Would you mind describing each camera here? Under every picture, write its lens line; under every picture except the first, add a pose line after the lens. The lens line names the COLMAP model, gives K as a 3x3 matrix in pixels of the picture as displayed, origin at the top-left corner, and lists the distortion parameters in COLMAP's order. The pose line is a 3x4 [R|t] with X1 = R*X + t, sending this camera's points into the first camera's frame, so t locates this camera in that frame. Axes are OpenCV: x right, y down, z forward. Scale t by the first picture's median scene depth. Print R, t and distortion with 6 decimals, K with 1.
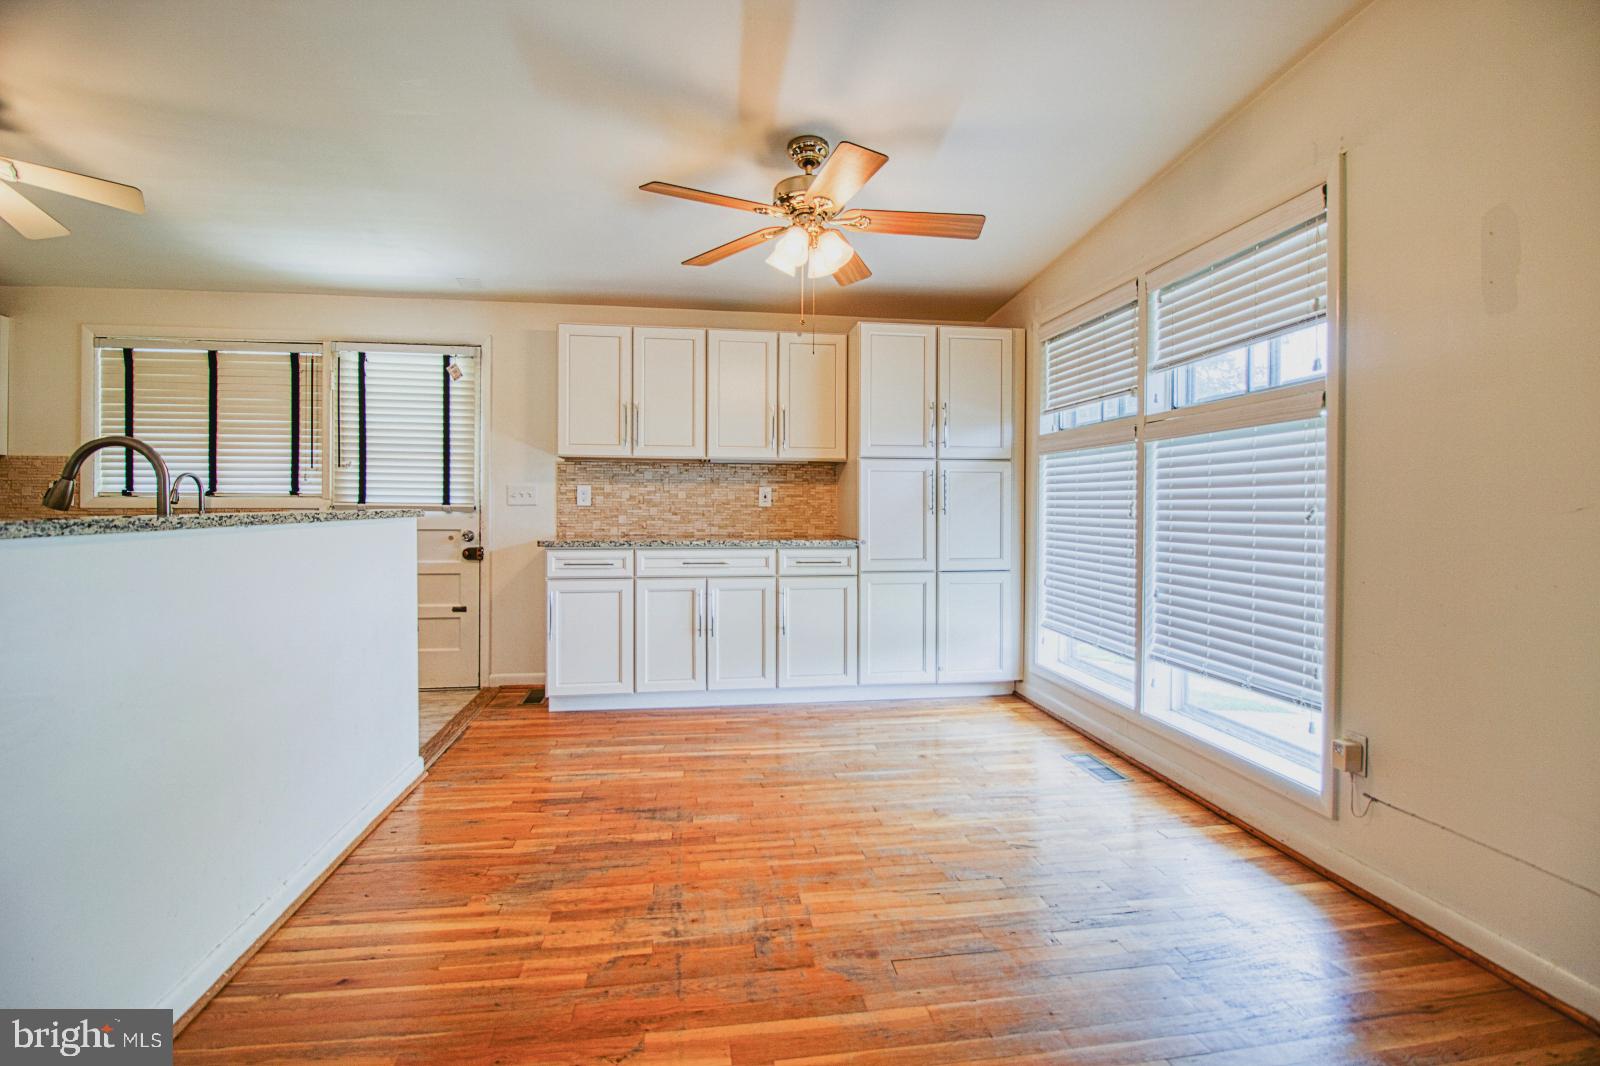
lens RADIAL K [[746.0, 0, 803.0], [0, 746.0, 521.2], [0, 0, 1]] dist [0.001859, -0.004584]
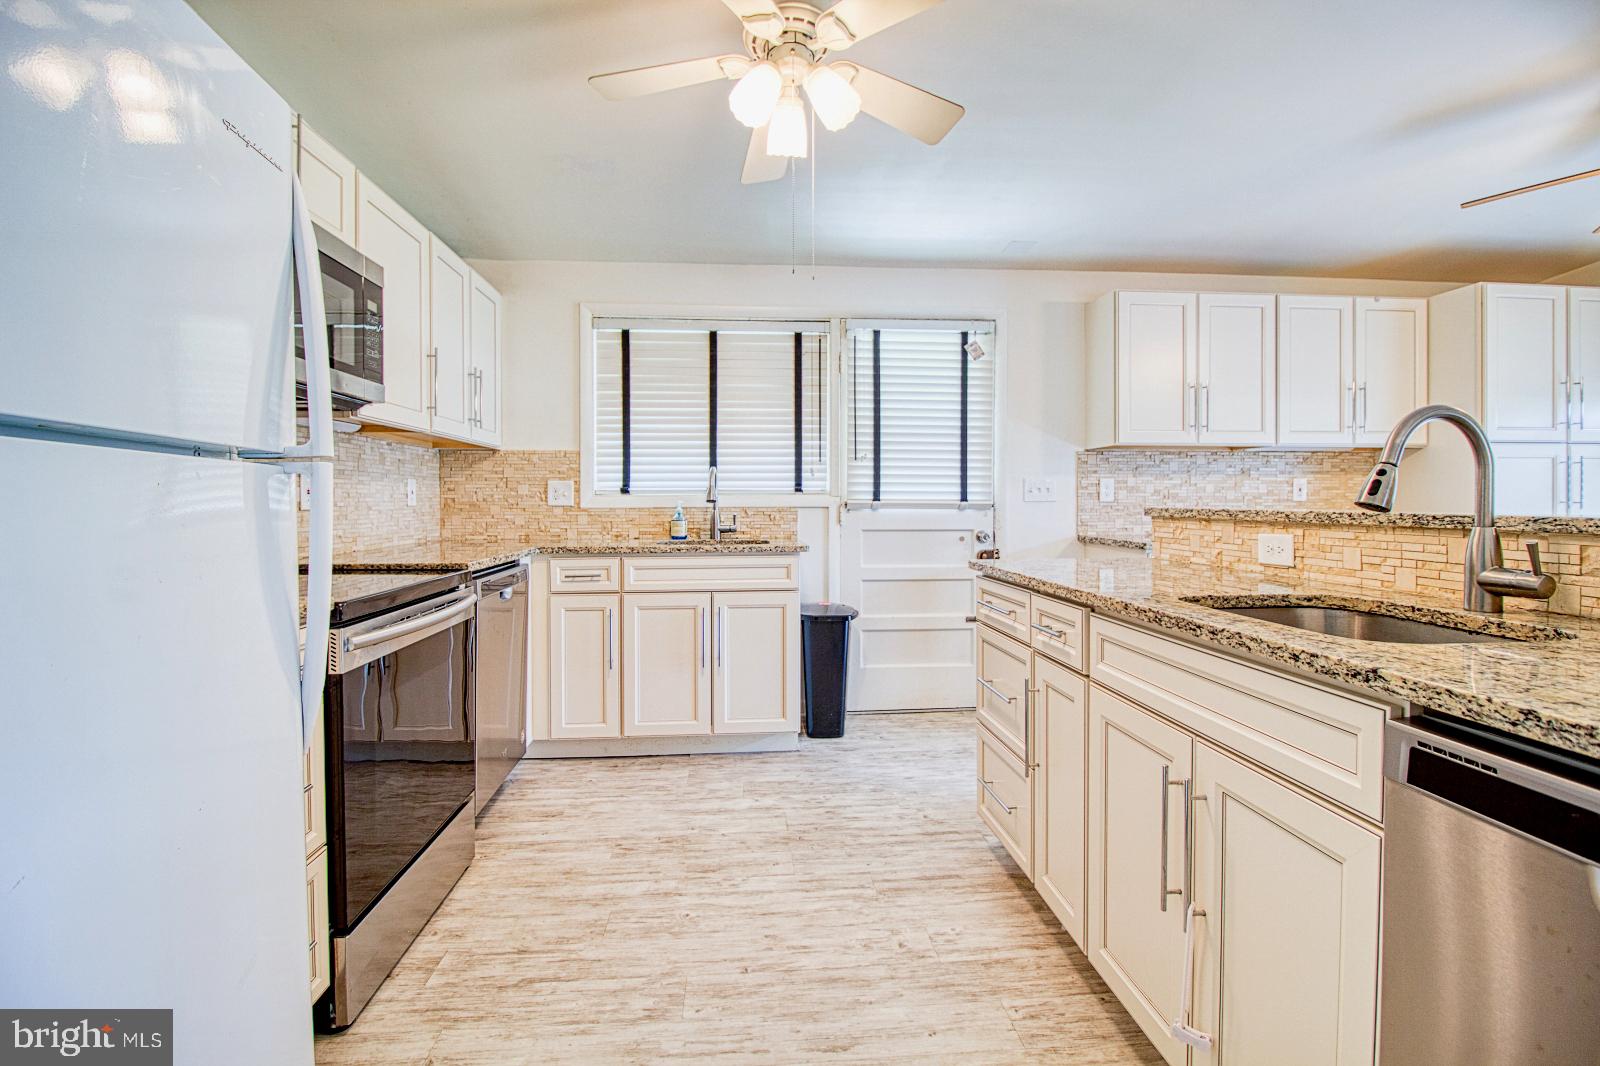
lens RADIAL K [[746.0, 0, 795.9], [0, 746.0, 517.7], [0, 0, 1]] dist [0.001859, -0.004584]
pose [[0.998356, -0.005811, -0.057026, -0.637264], [0.006066, 0.999972, 0.004283, -0.008172], [0.056999, -0.004622, 0.998364, 0.111464]]
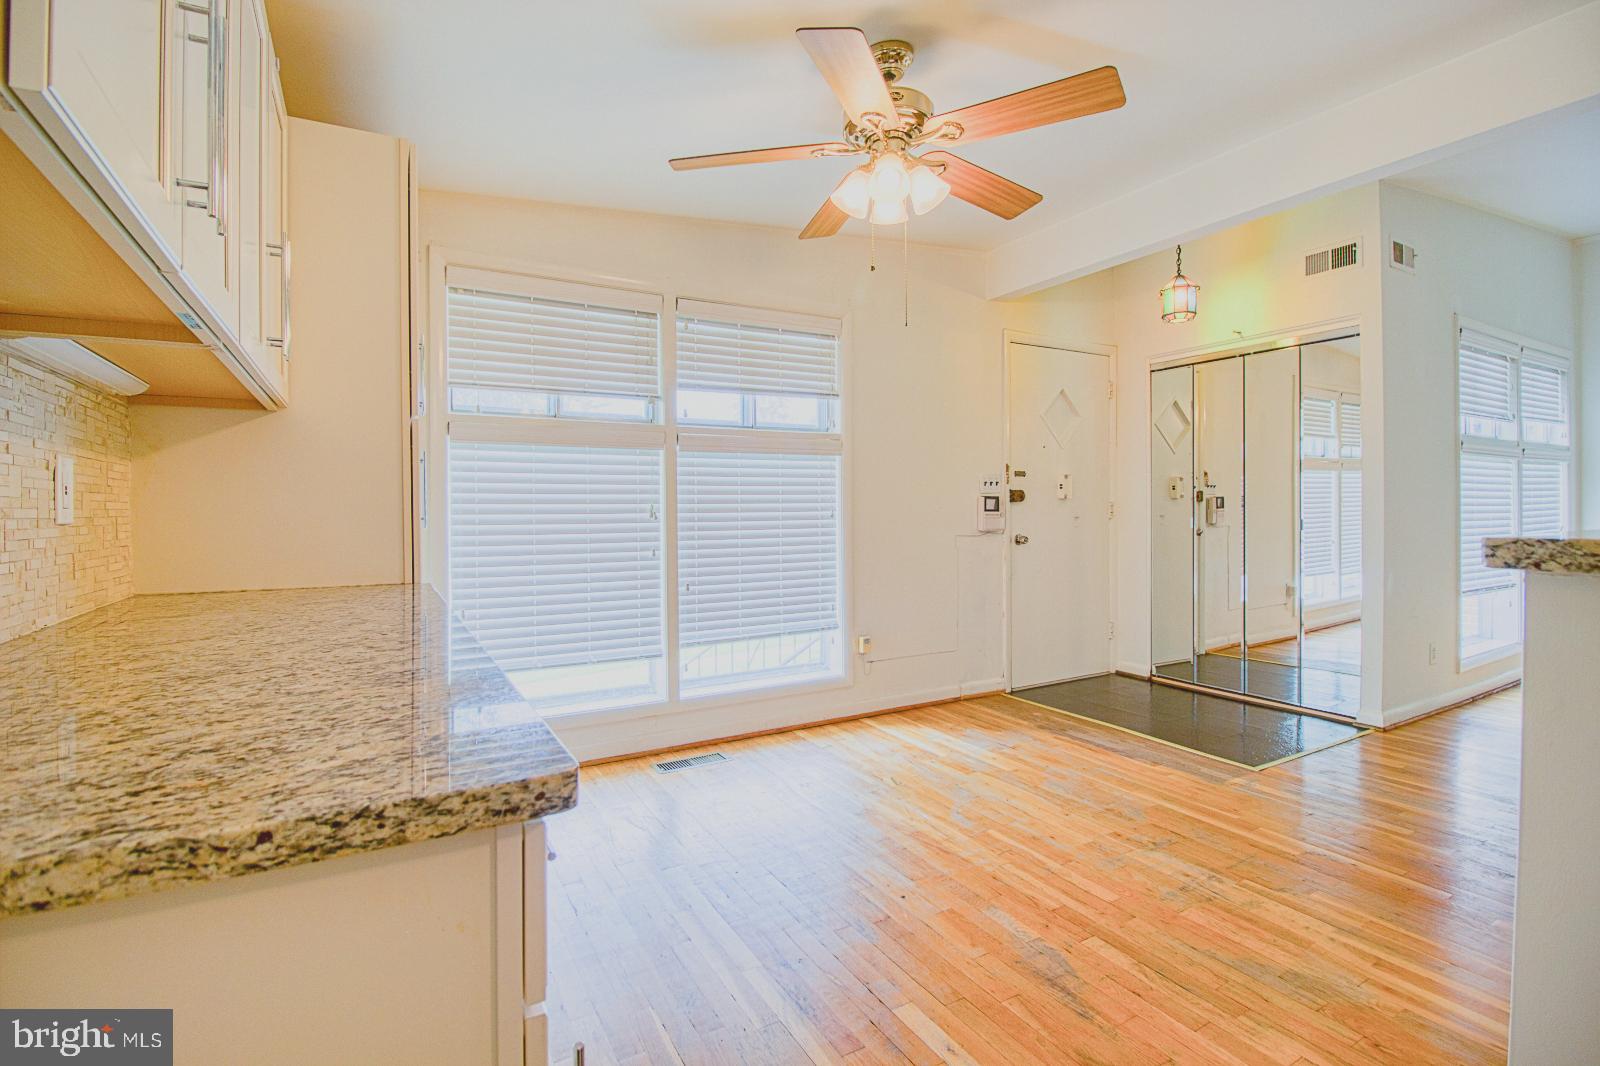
lens RADIAL K [[746.0, 0, 800.3], [0, 746.0, 502.9], [0, 0, 1]] dist [0.001859, -0.004584]
pose [[-0.363179, -0.001502, 0.931718, -0.464529], [0.020822, 0.999736, 0.009728, -0.027254], [-0.931487, 0.022934, -0.363052, 0.911974]]
